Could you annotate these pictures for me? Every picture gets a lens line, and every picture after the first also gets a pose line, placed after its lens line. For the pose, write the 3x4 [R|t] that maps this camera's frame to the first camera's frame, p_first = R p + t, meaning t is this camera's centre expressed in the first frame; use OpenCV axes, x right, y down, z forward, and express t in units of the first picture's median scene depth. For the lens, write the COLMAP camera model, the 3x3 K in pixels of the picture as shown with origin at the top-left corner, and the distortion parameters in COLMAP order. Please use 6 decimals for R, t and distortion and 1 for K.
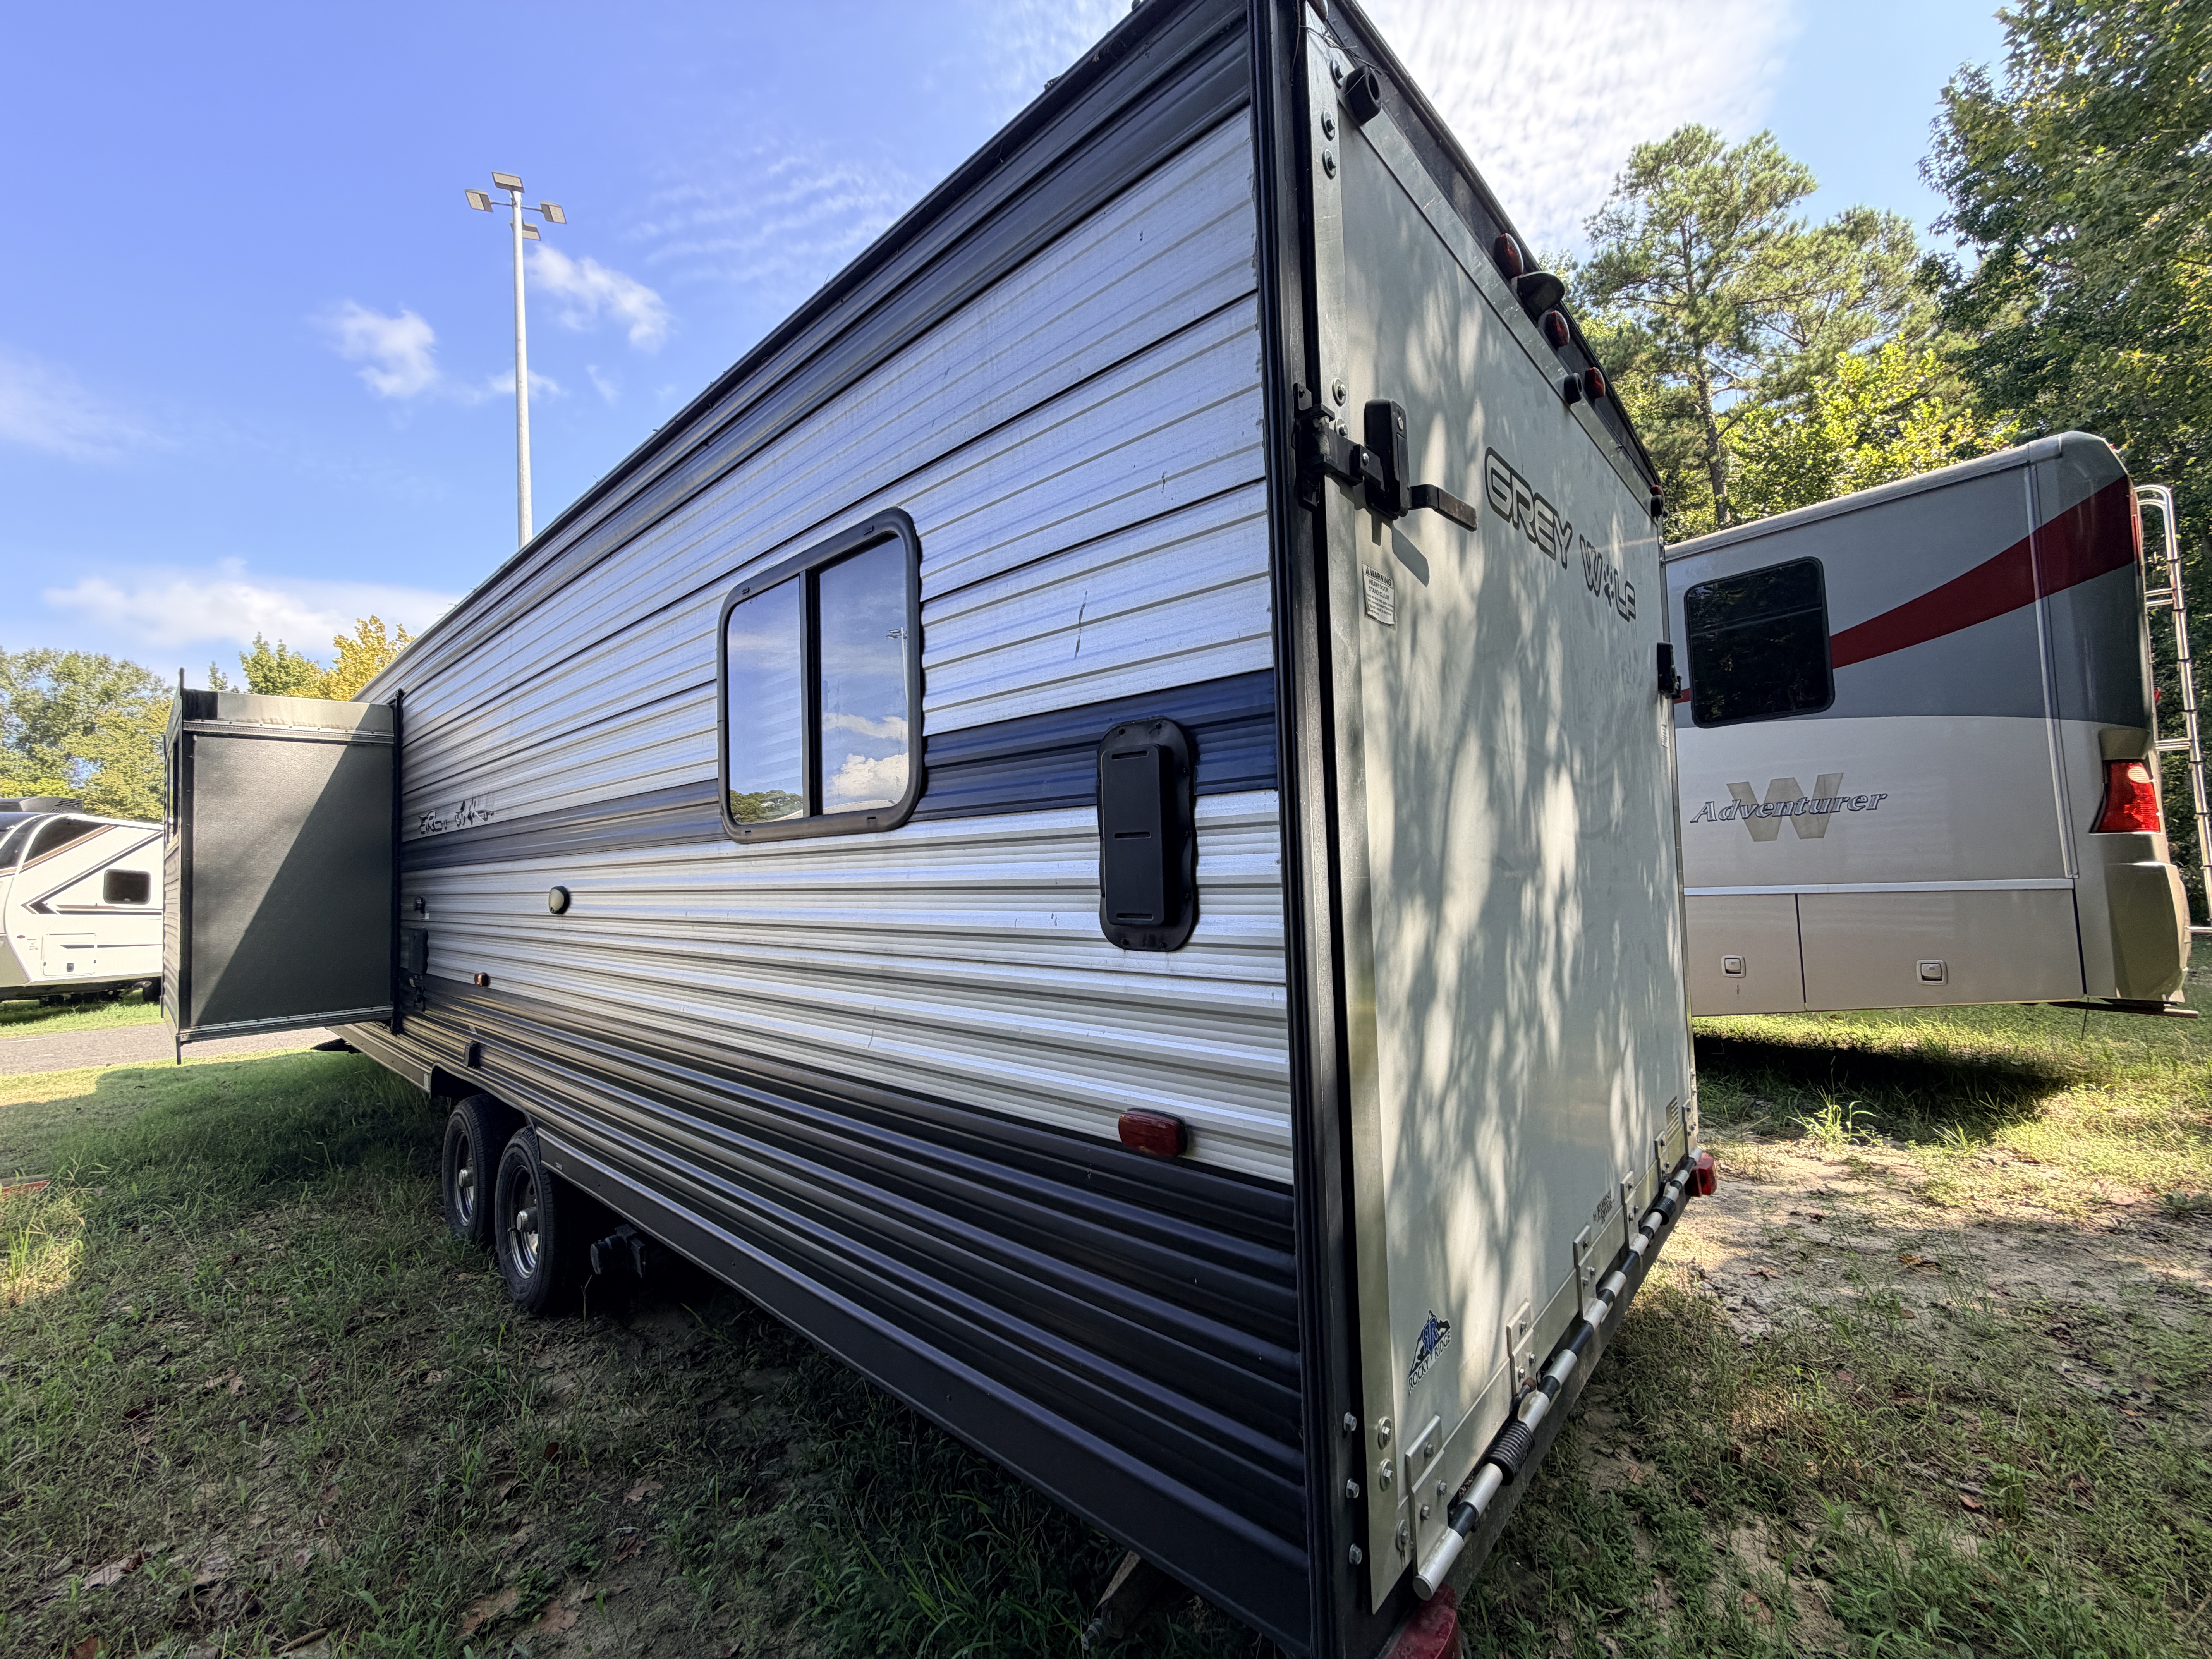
lens RADIAL K [[883.3, 0, 1100.6], [0, 883.3, 837.3], [0, 0, 1]] dist [0.006828, -0.000319]
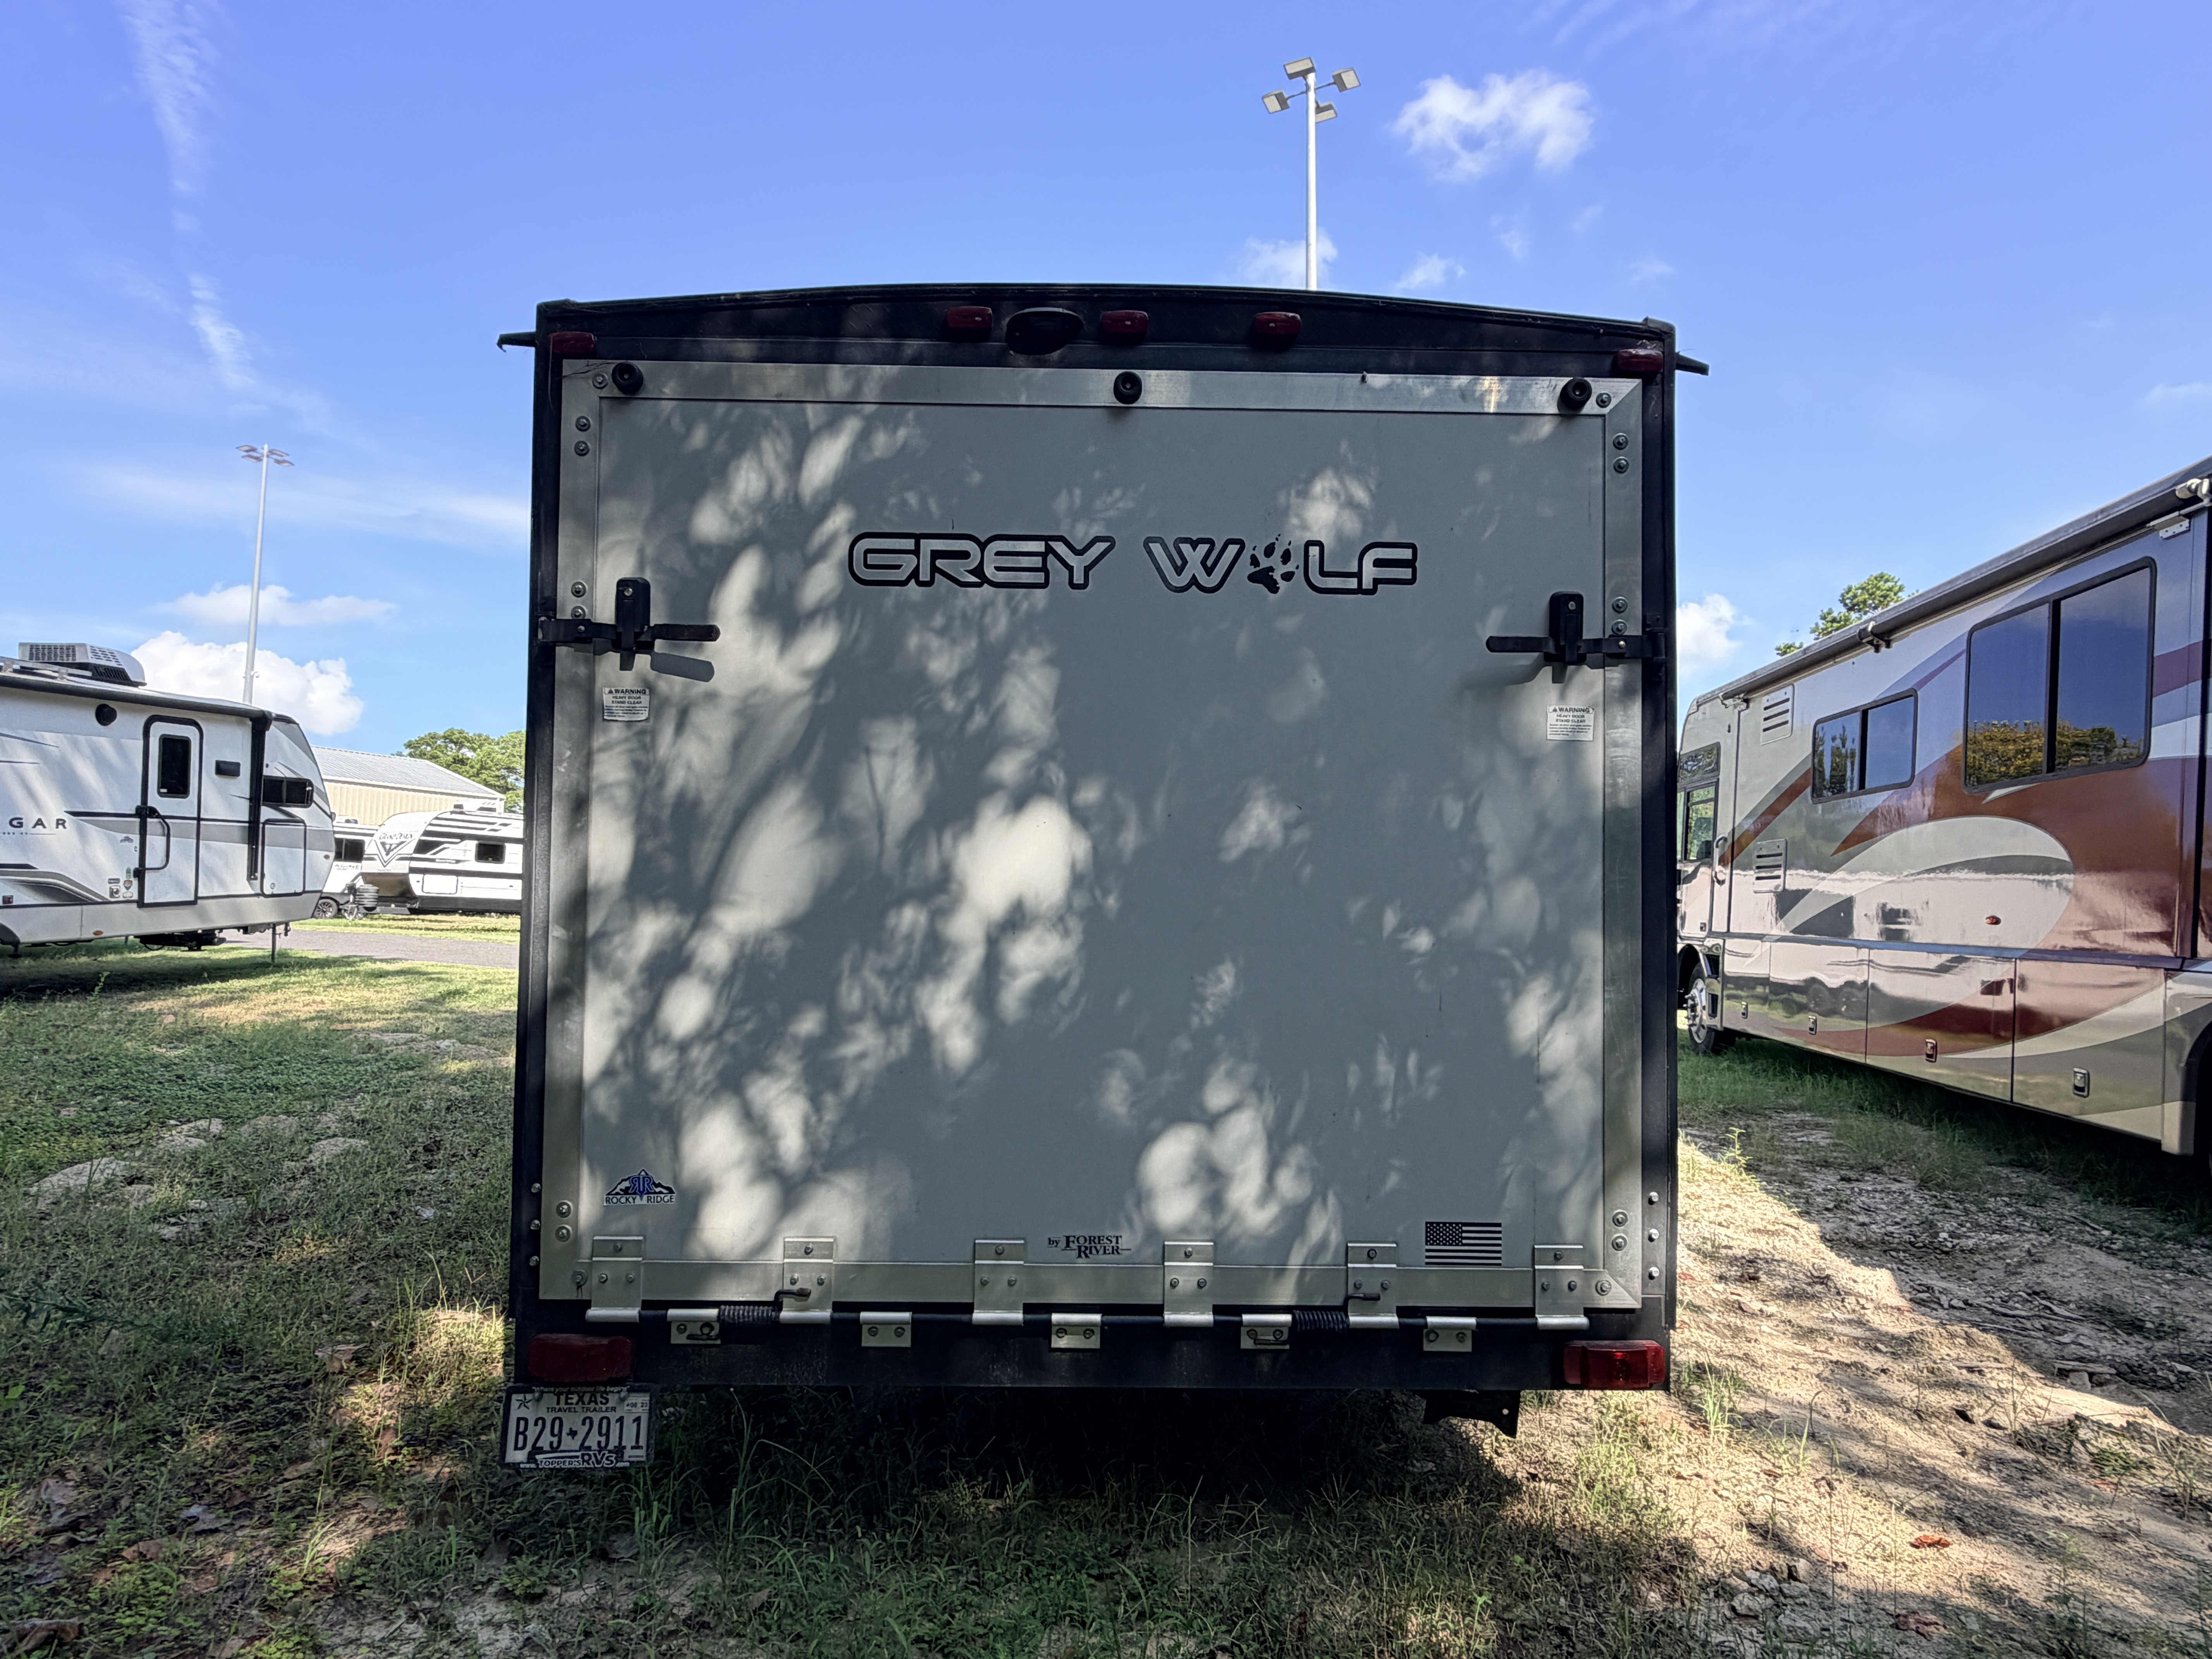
lens RADIAL K [[1243.6, 0, 1100.7], [0, 1243.6, 820.5], [0, 0, 1]] dist [-0.001353, -0.003328]
pose [[0.682793, 0.023058, -0.730247, 1.728114], [-0.014126, 0.999732, 0.018359, -0.086016], [0.730475, -0.002220, 0.682936, 0.079786]]
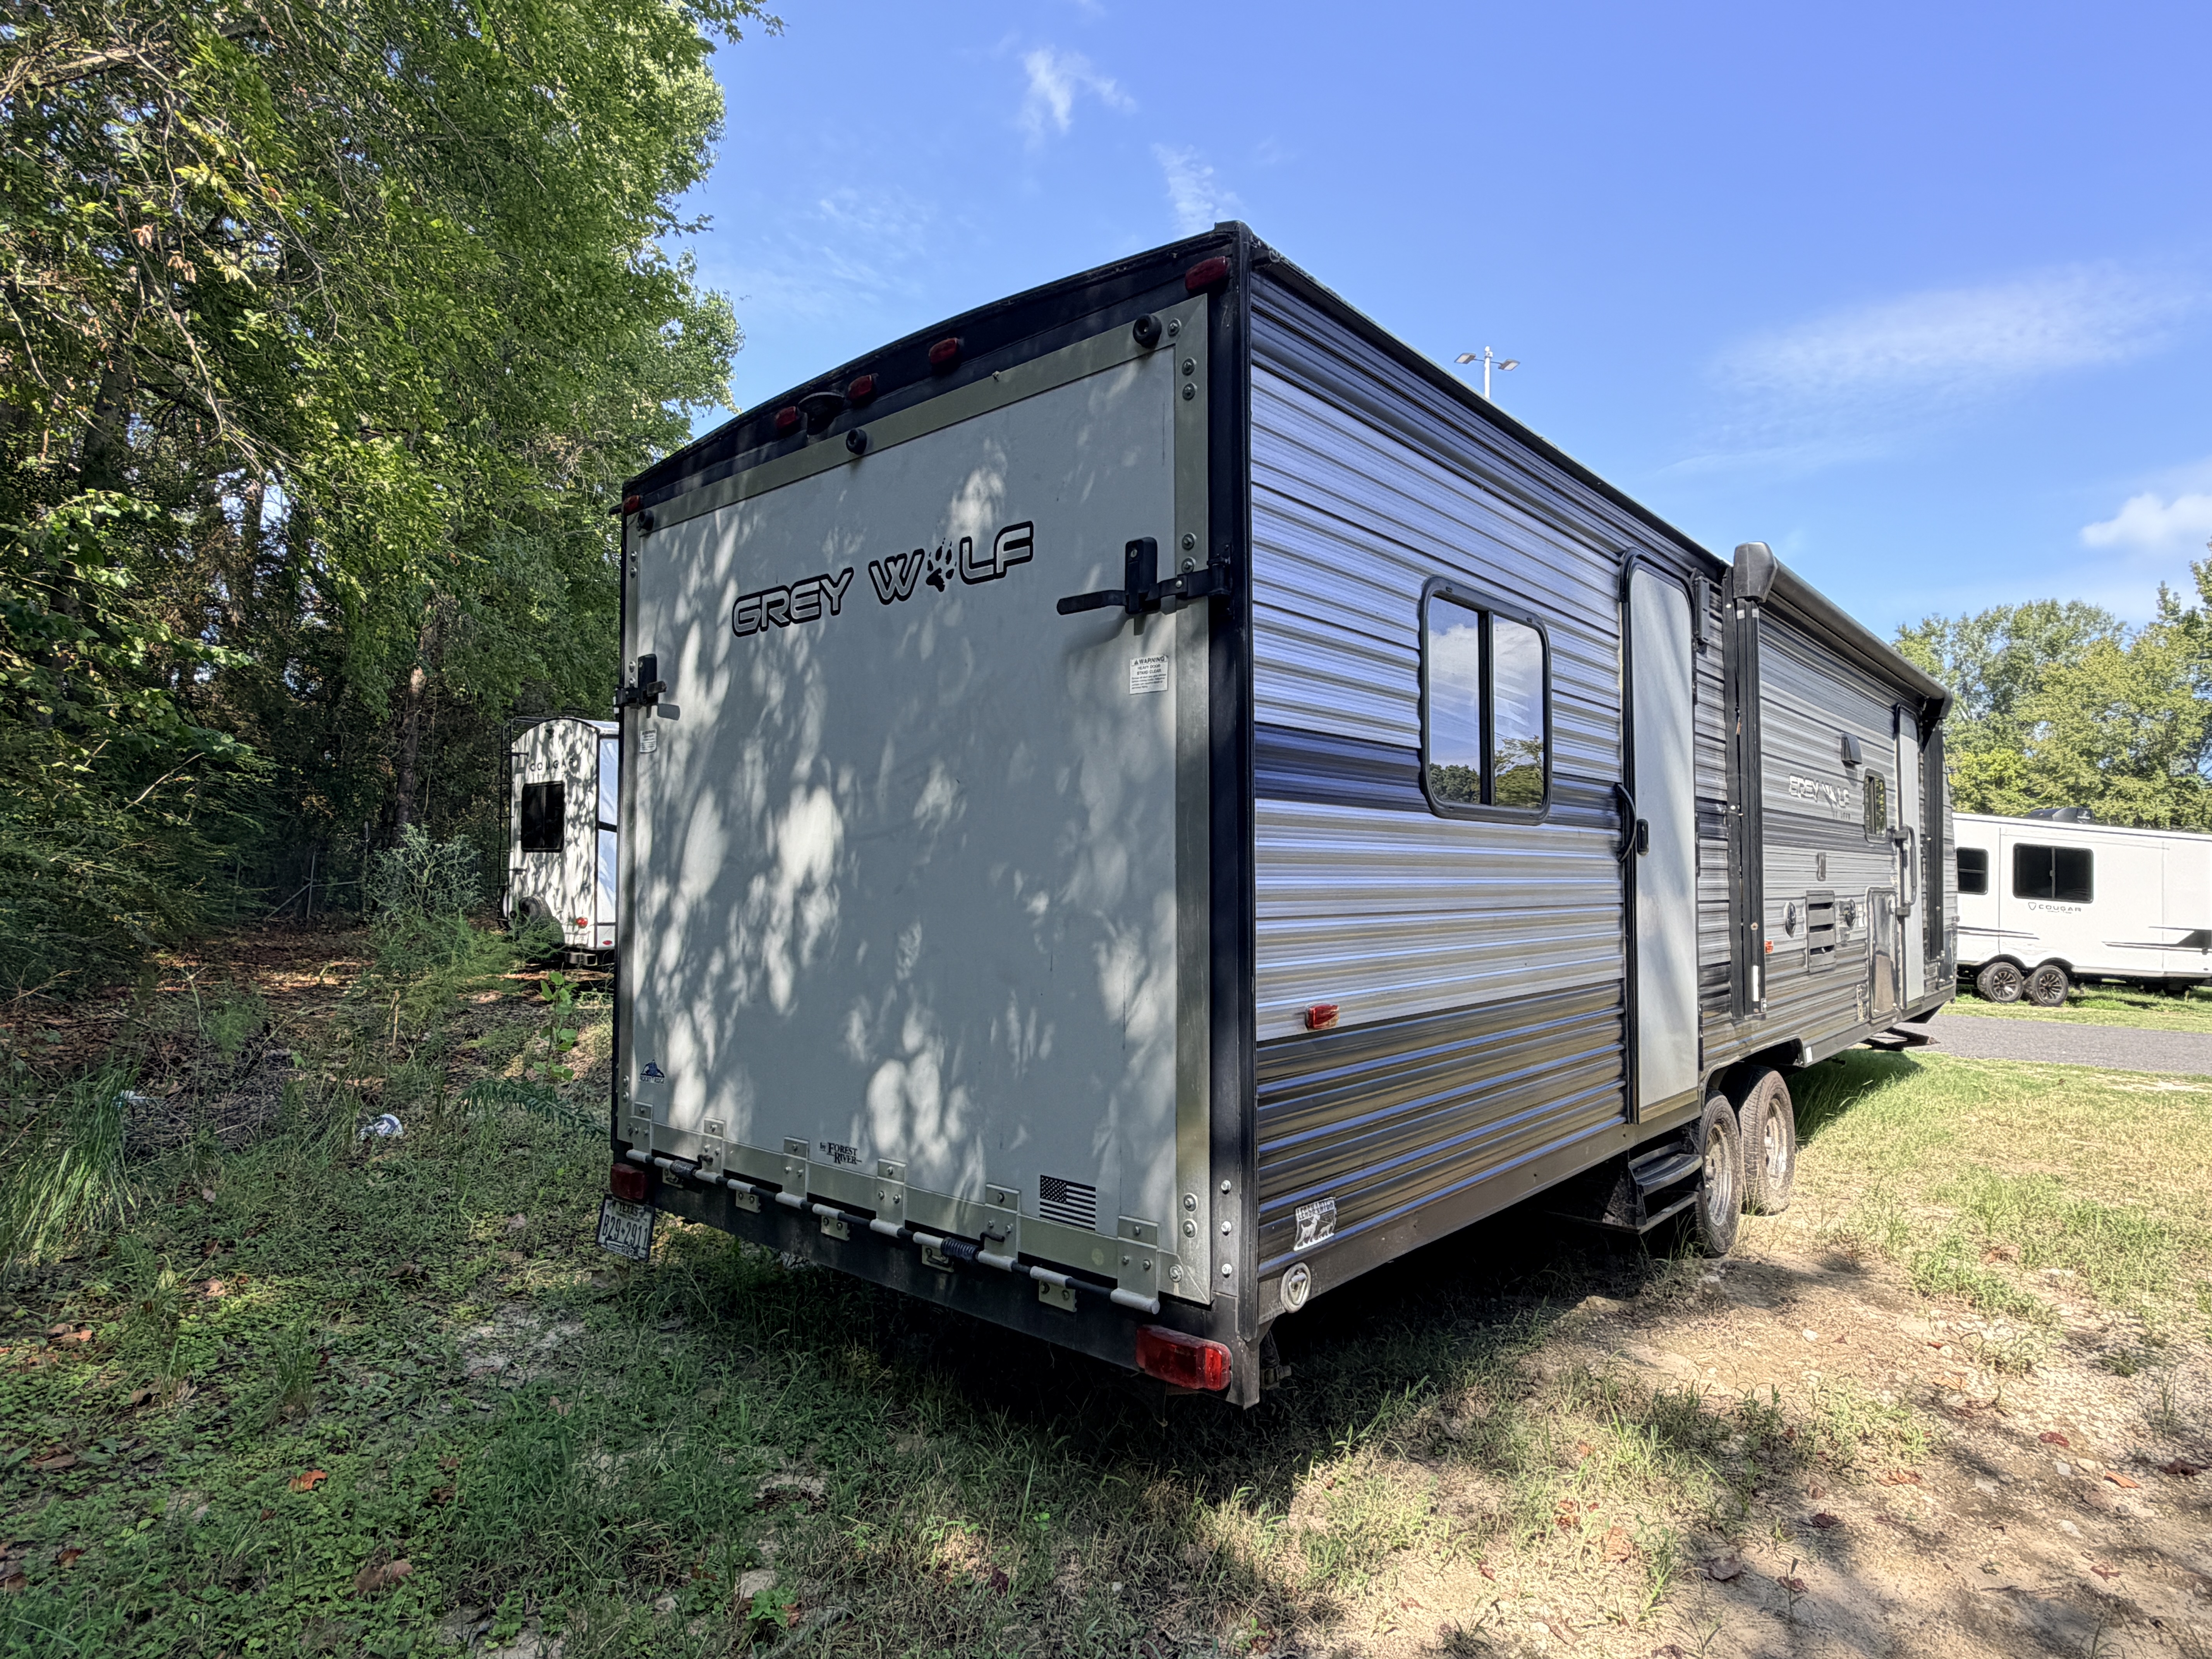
lens RADIAL K [[1243.6, 0, 1124.2], [0, 1243.6, 837.0], [0, 0, 1]] dist [-0.001353, -0.003328]
pose [[0.022949, -0.000443, -0.999737, 2.464760], [0.029895, 0.999553, 0.000243, 0.004021], [0.999290, -0.029893, 0.022952, 1.487622]]
